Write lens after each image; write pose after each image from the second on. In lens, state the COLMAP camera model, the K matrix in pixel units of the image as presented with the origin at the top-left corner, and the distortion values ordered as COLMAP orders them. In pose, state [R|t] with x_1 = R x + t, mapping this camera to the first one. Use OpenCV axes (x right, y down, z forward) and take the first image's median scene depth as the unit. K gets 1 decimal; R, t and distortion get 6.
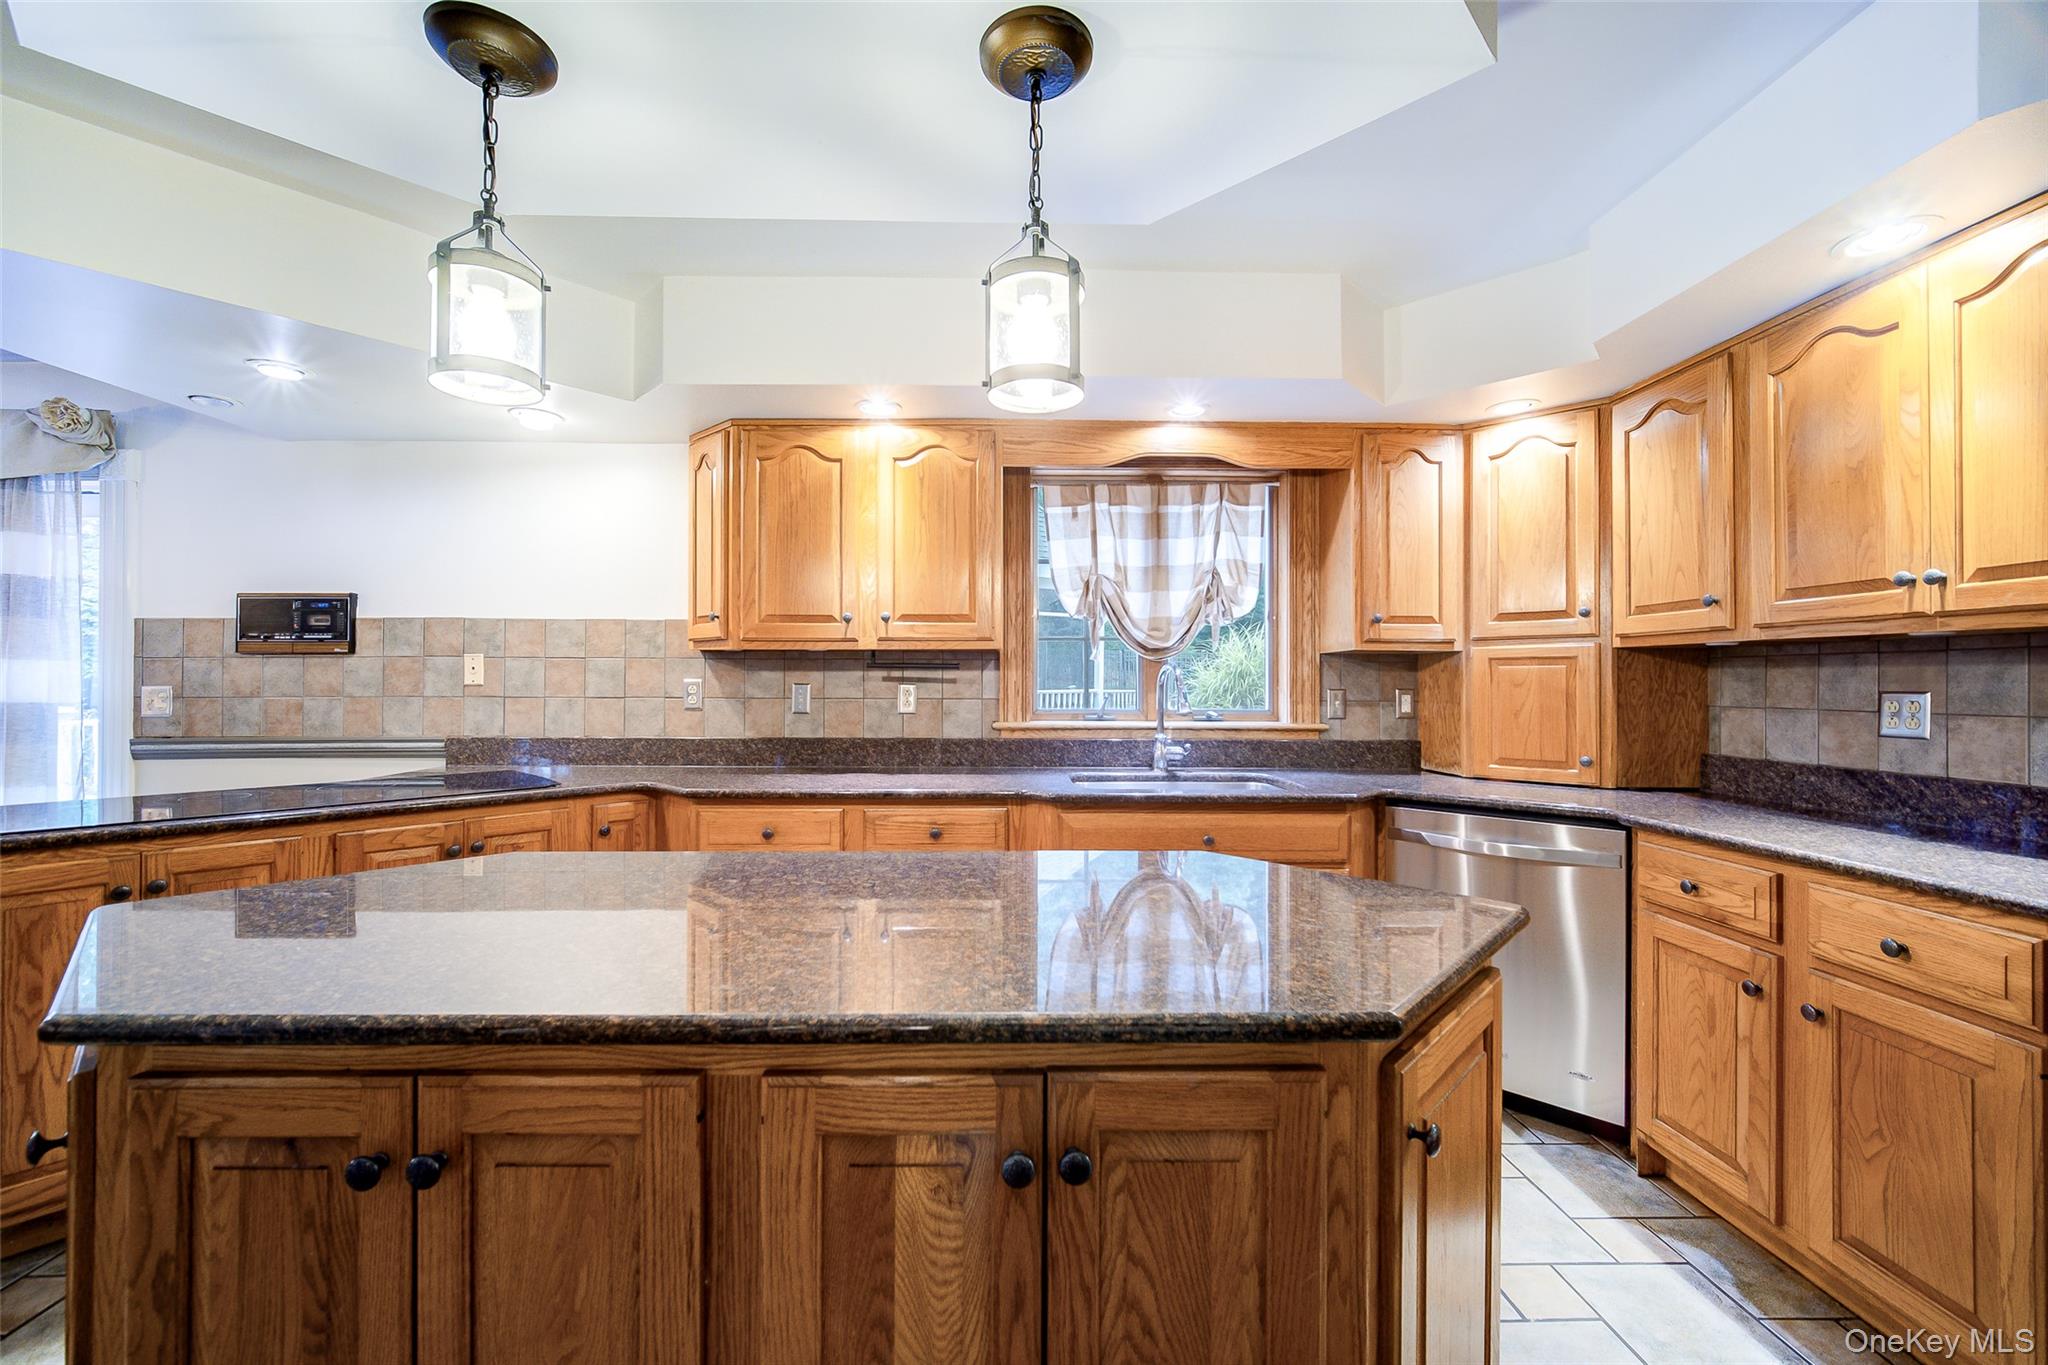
lens RADIAL K [[819.5, 0, 1017.7], [0, 819.5, 679.8], [0, 0, 1]] dist [0.001687, -0.000710]
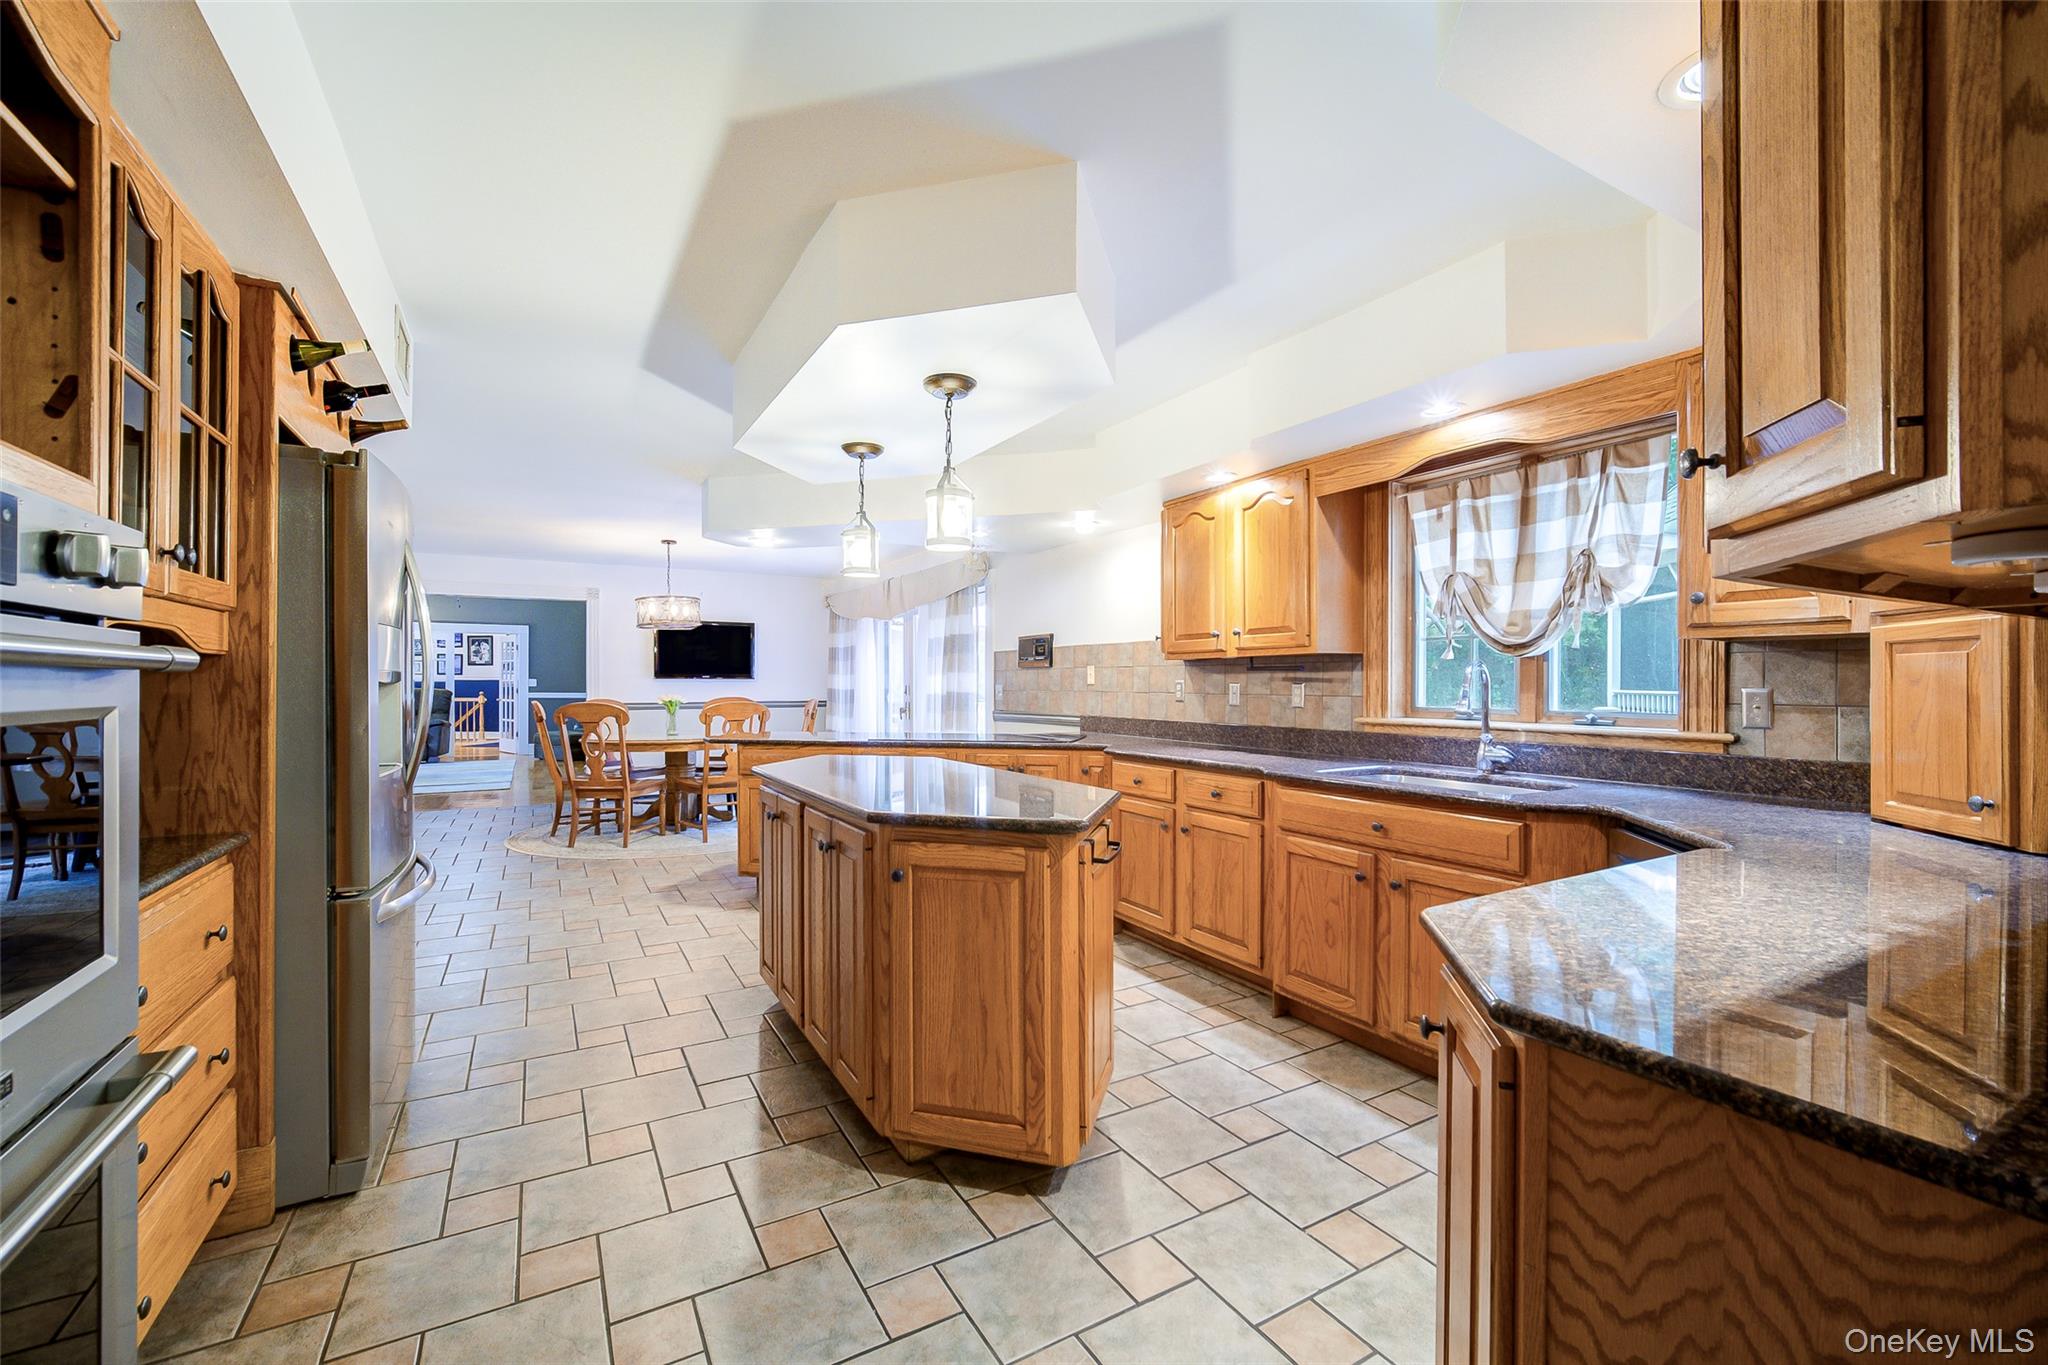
lens RADIAL K [[819.5, 0, 1010.1], [0, 819.5, 684.5], [0, 0, 1]] dist [0.001687, -0.000710]
pose [[0.486777, -0.000931, -0.873526, 0.716177], [0.005117, 0.999985, 0.001786, 0.002864], [0.873512, -0.005339, 0.486774, 0.041972]]
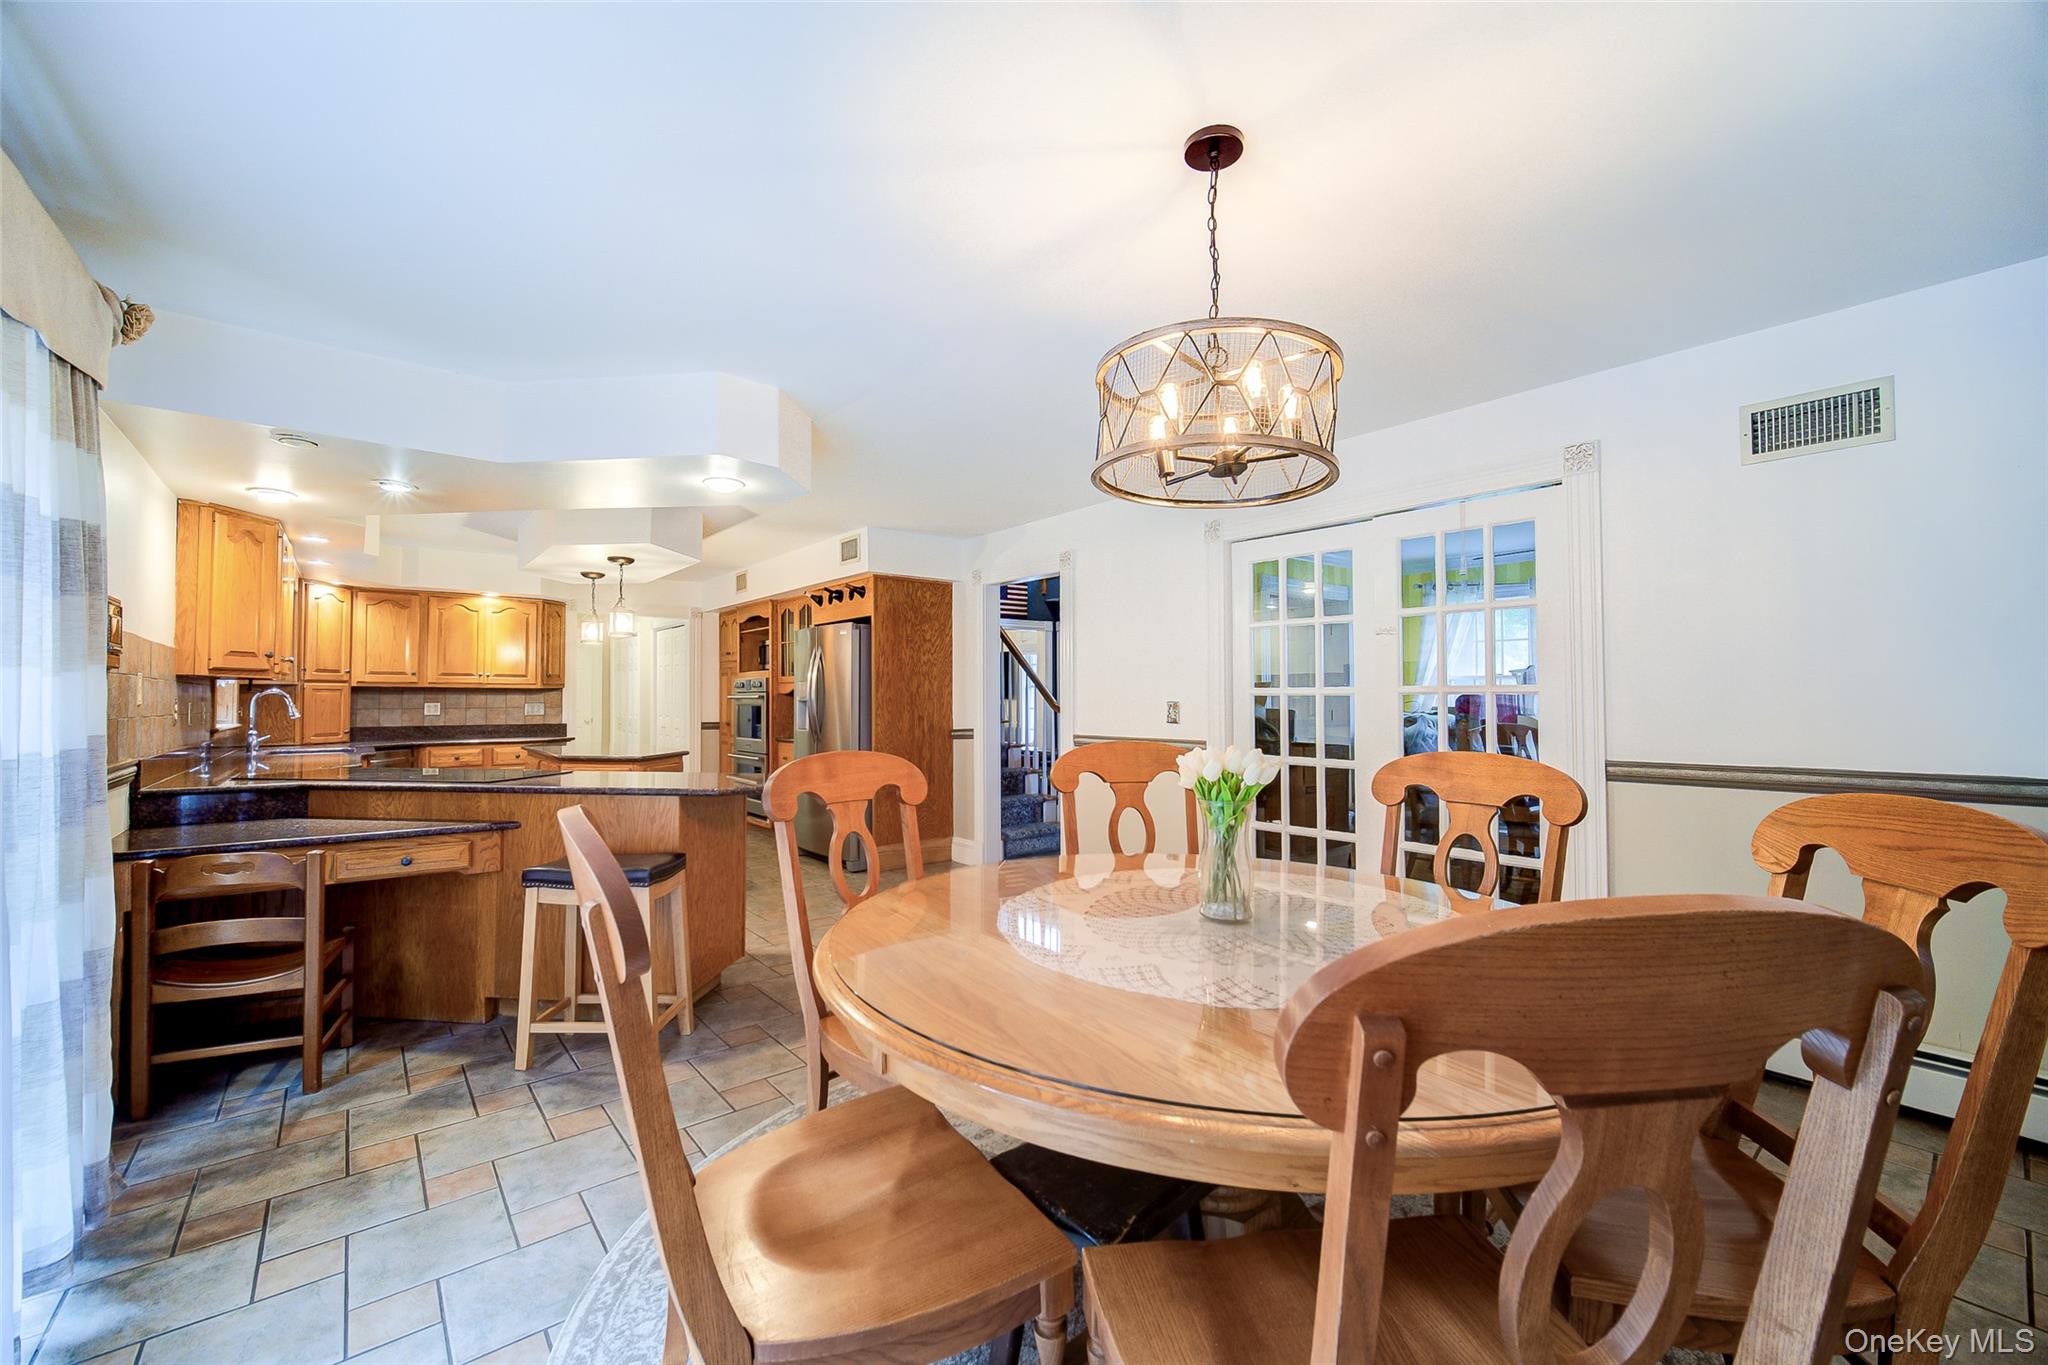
lens RADIAL K [[819.5, 0, 1019.1], [0, 819.5, 678.3], [0, 0, 1]] dist [0.001687, -0.000710]
pose [[-0.620857, 0.016155, 0.783757, -2.075945], [-0.009676, 0.999554, -0.028267, -0.008068], [-0.783864, -0.025133, -0.620424, 0.784177]]
